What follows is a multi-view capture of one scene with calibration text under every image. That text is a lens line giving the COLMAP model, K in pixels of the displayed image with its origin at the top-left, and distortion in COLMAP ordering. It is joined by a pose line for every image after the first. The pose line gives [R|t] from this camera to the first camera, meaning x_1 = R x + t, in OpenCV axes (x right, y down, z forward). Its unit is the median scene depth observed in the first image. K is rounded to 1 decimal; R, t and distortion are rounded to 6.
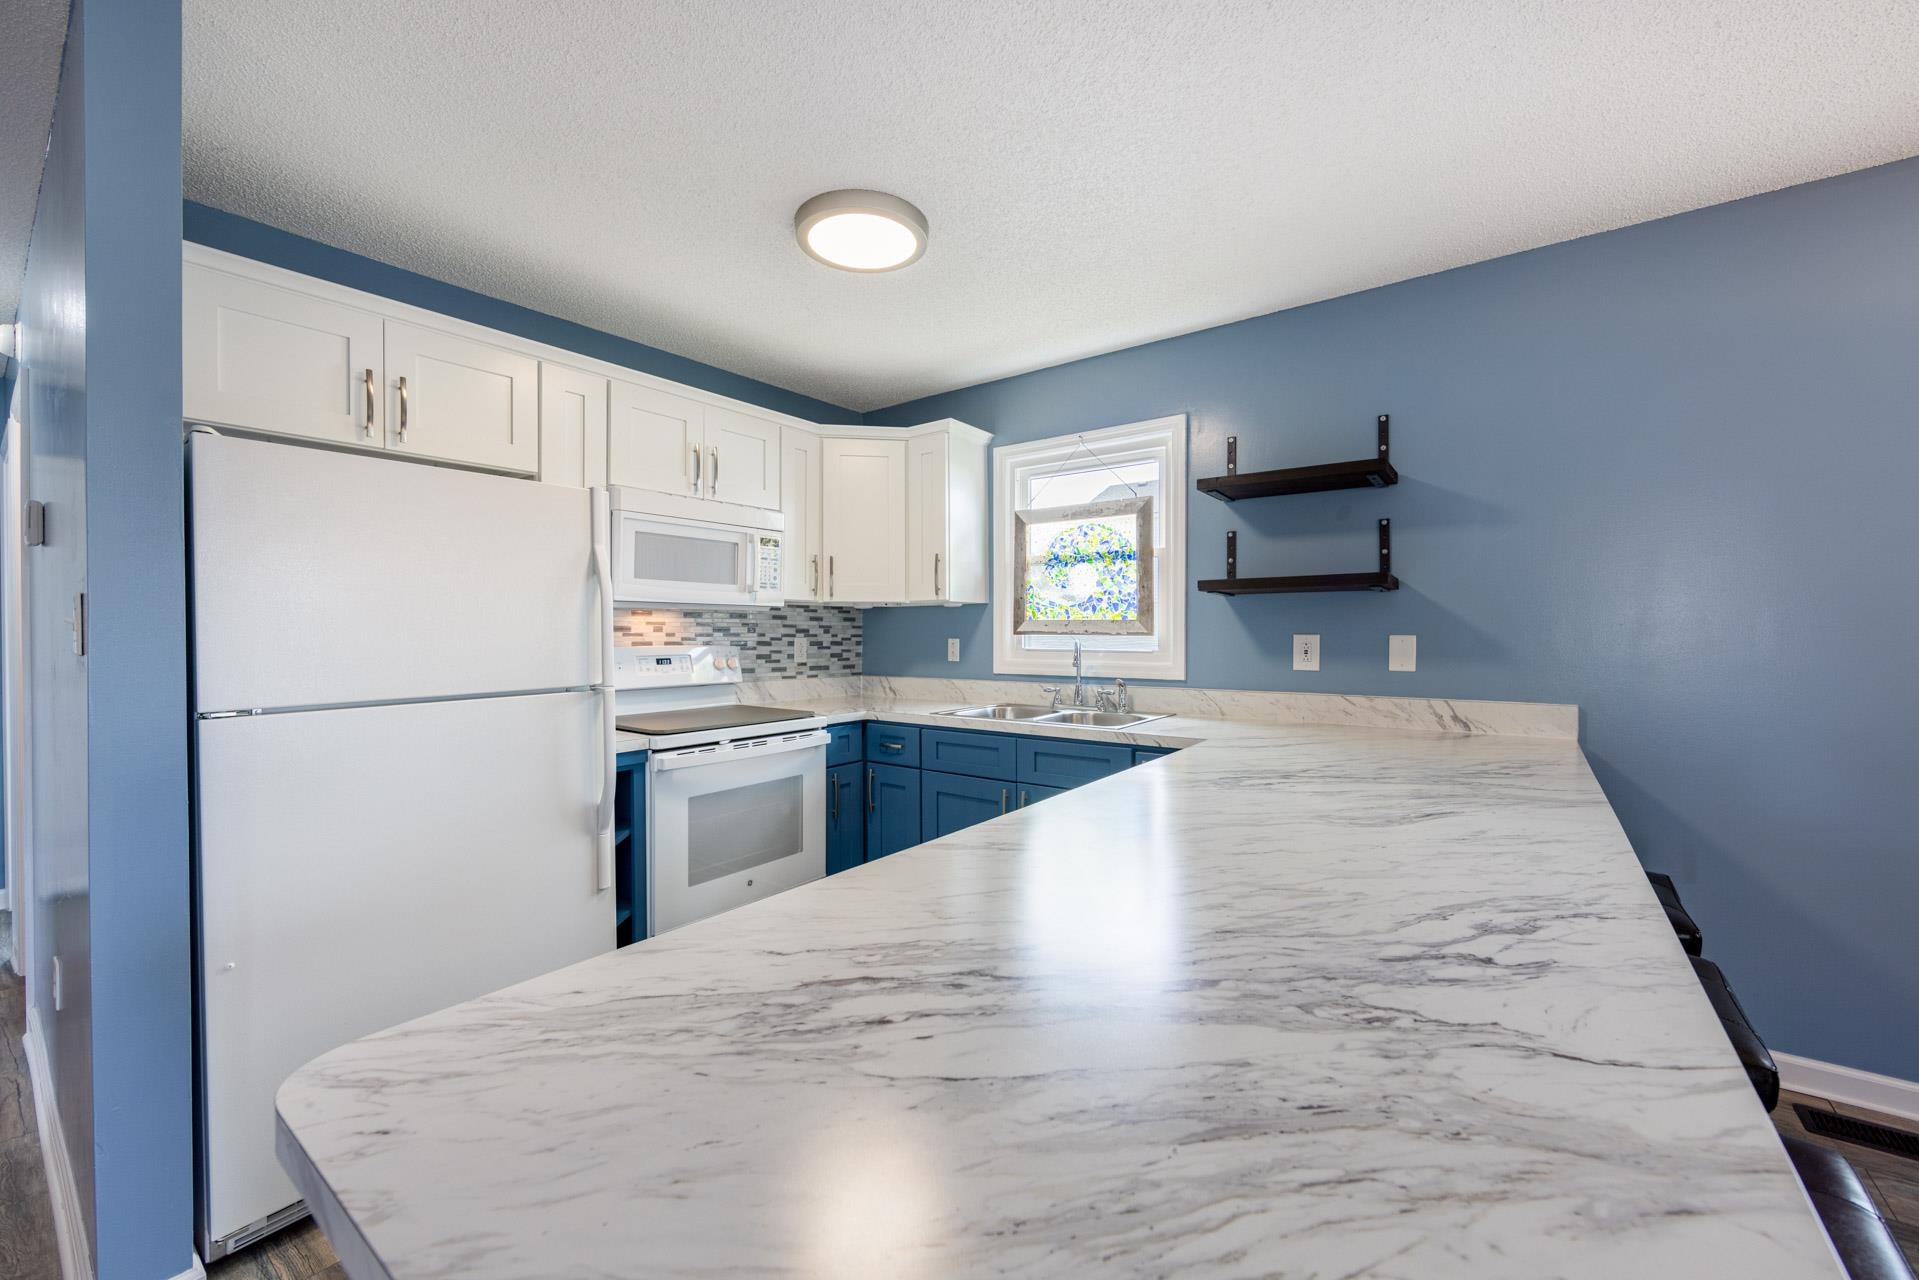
lens RADIAL K [[750.2, 0, 963.3], [0, 750.2, 635.5], [0, 0, 1]] dist [-0.002808, -0.000415]
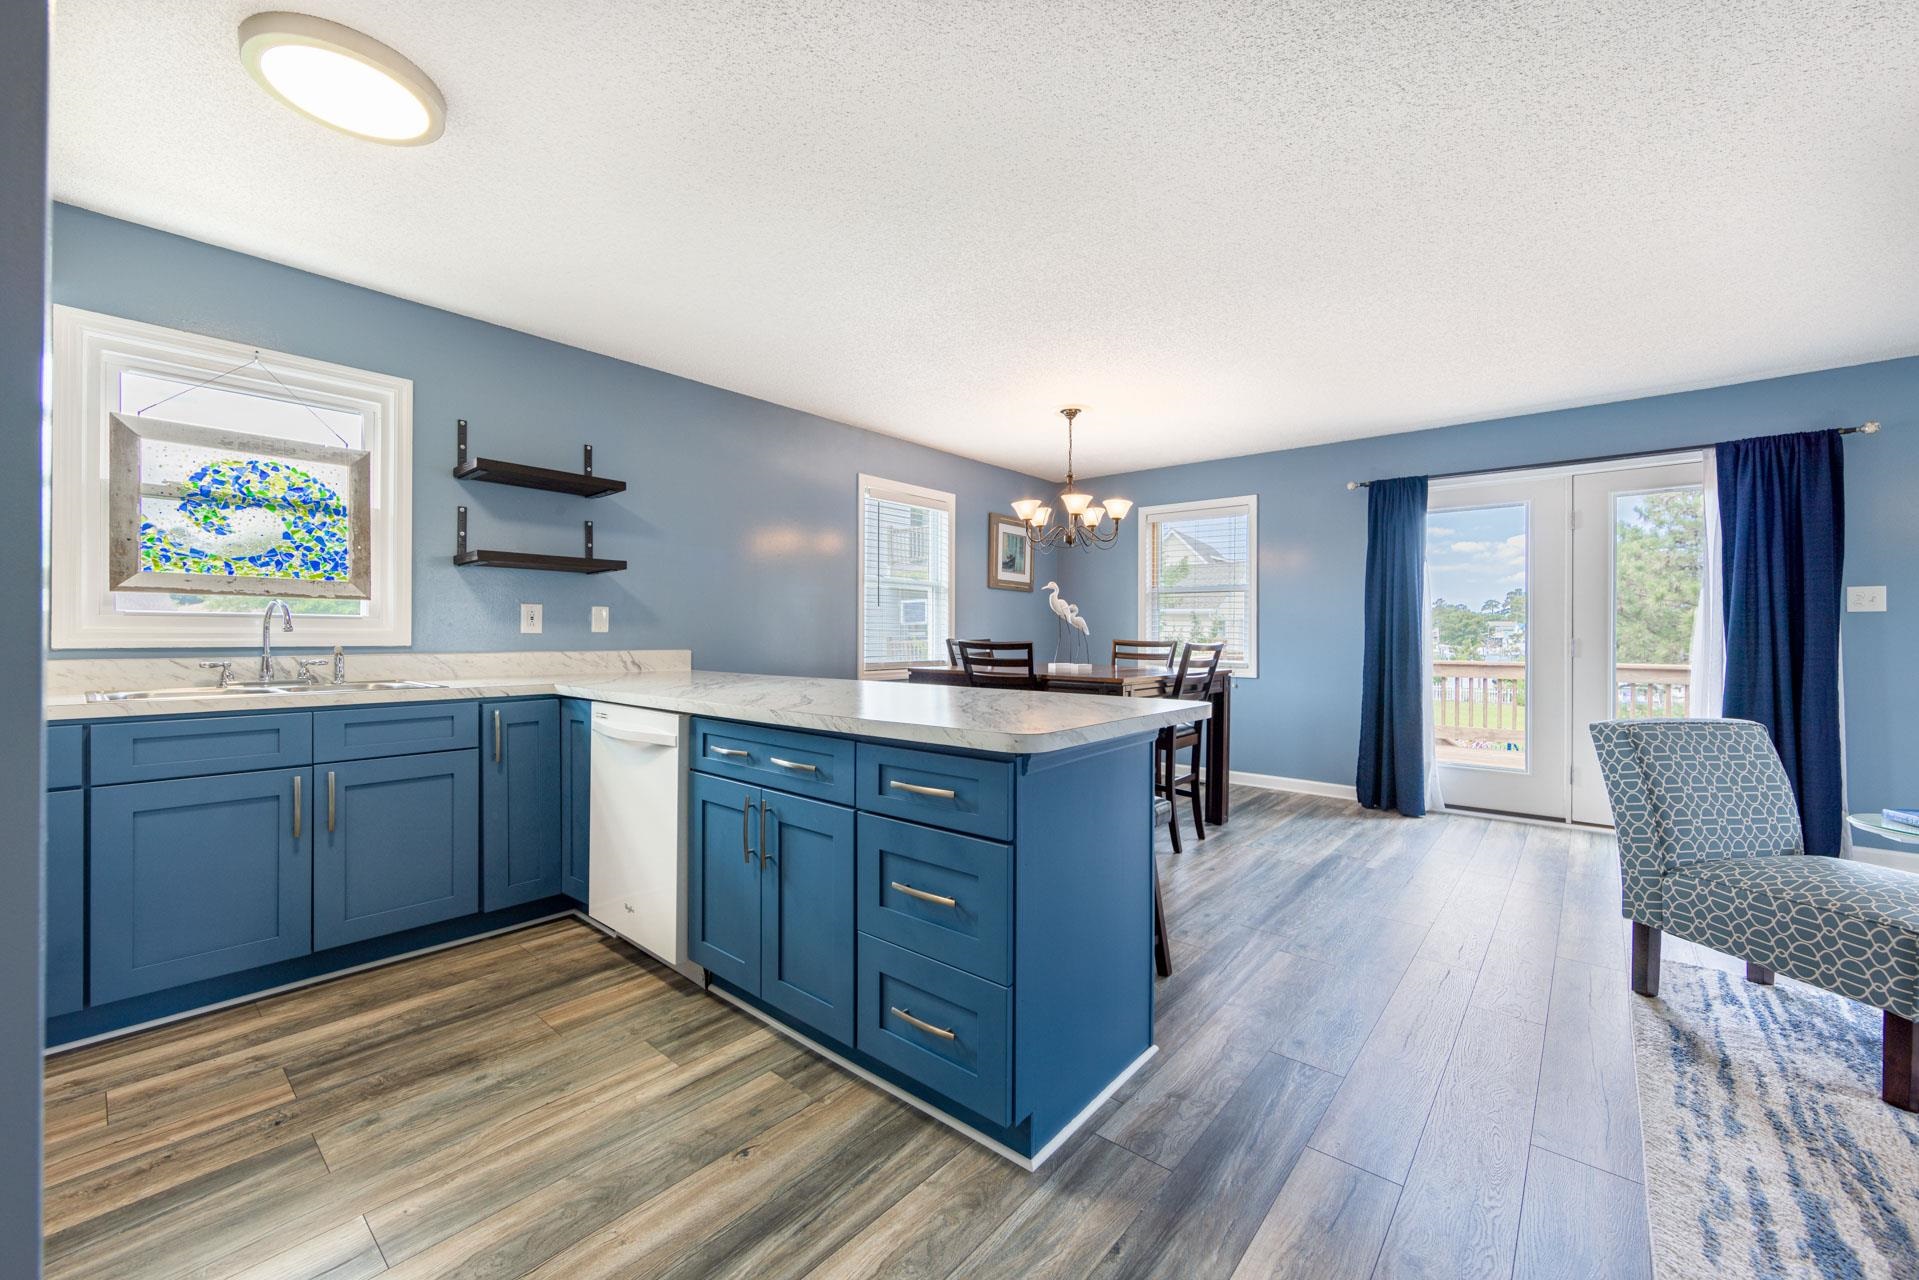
lens RADIAL K [[750.2, 0, 956.8], [0, 750.2, 636.9], [0, 0, 1]] dist [-0.002808, -0.000415]
pose [[0.068570, 0.001209, 0.997646, -0.613510], [0.003108, 0.999994, -0.001426, 0.048376], [-0.997641, 0.003198, 0.068566, 0.192624]]
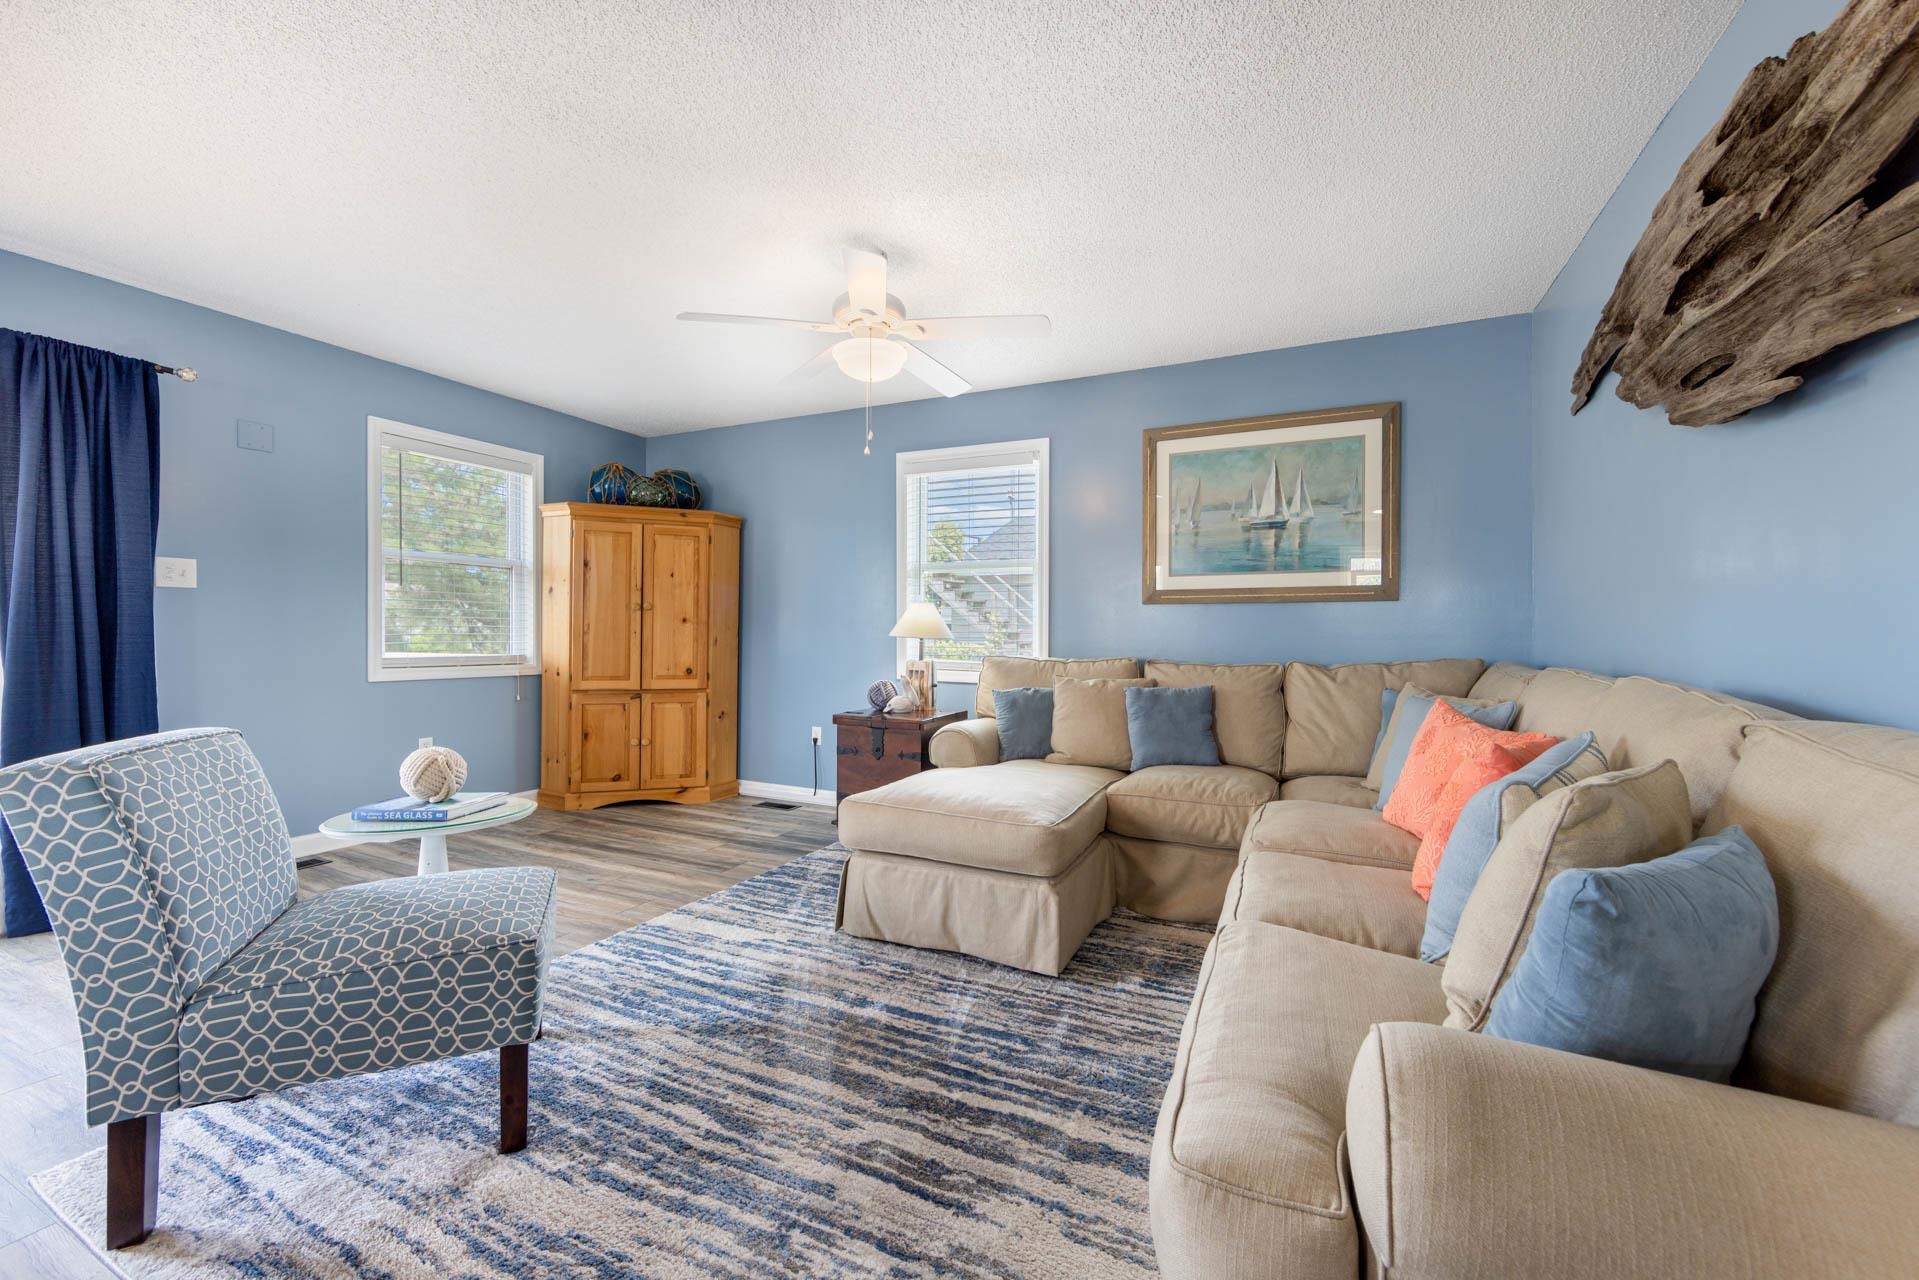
lens RADIAL K [[750.2, 0, 963.5], [0, 750.2, 635.9], [0, 0, 1]] dist [-0.002808, -0.000415]
pose [[-0.979572, 0.000273, -0.201092, -0.202150], [-0.001783, 0.999948, 0.010044, 0.064863], [0.201084, 0.010198, -0.979521, 0.058431]]
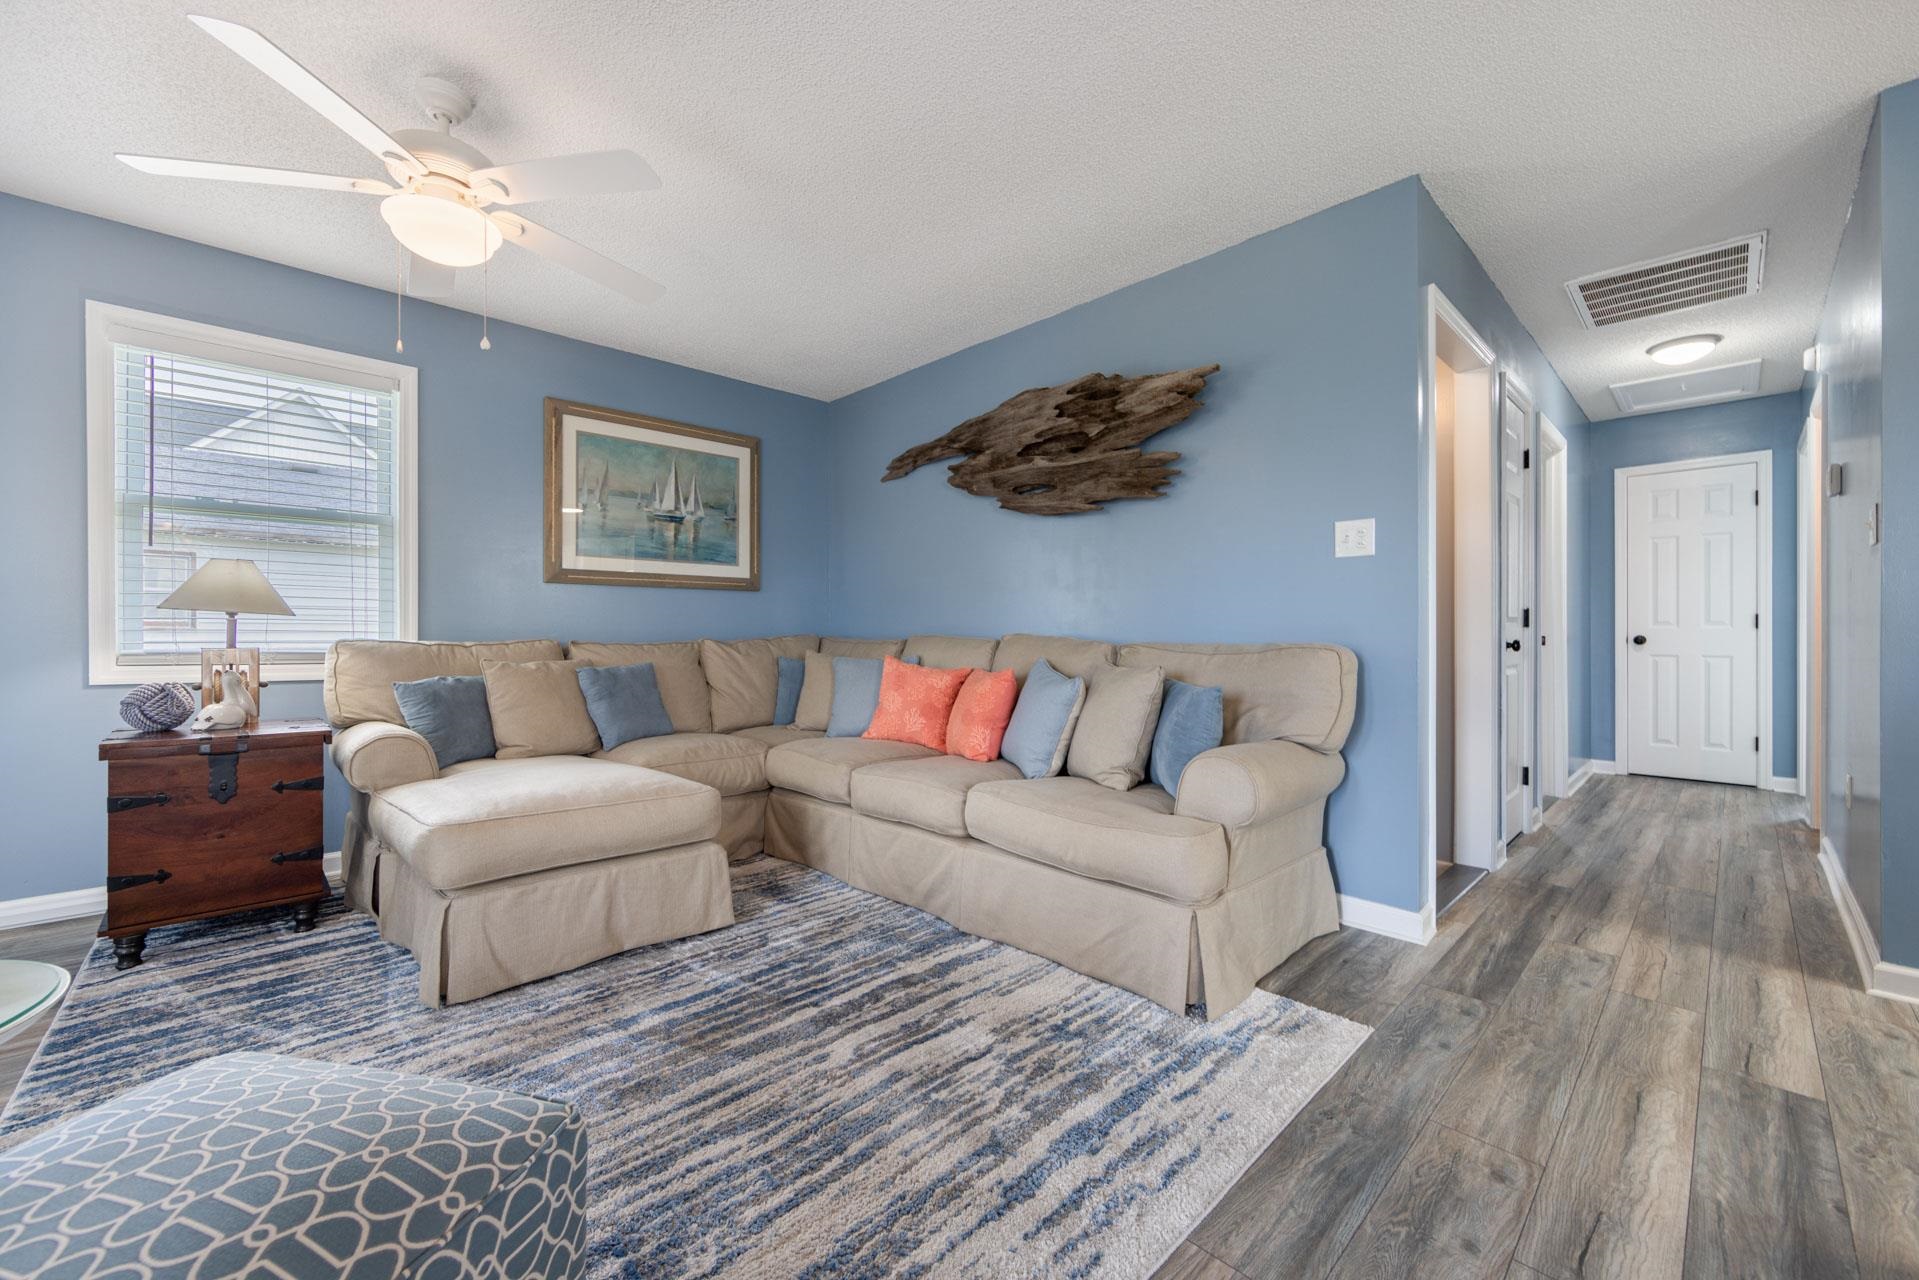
lens RADIAL K [[750.2, 0, 956.1], [0, 750.2, 633.1], [0, 0, 1]] dist [-0.002808, -0.000415]
pose [[-0.167039, 0.003640, -0.985944, 0.282201], [-0.006422, 0.999968, 0.004780, 0.092545], [0.985929, 0.007130, -0.167010, -0.264768]]
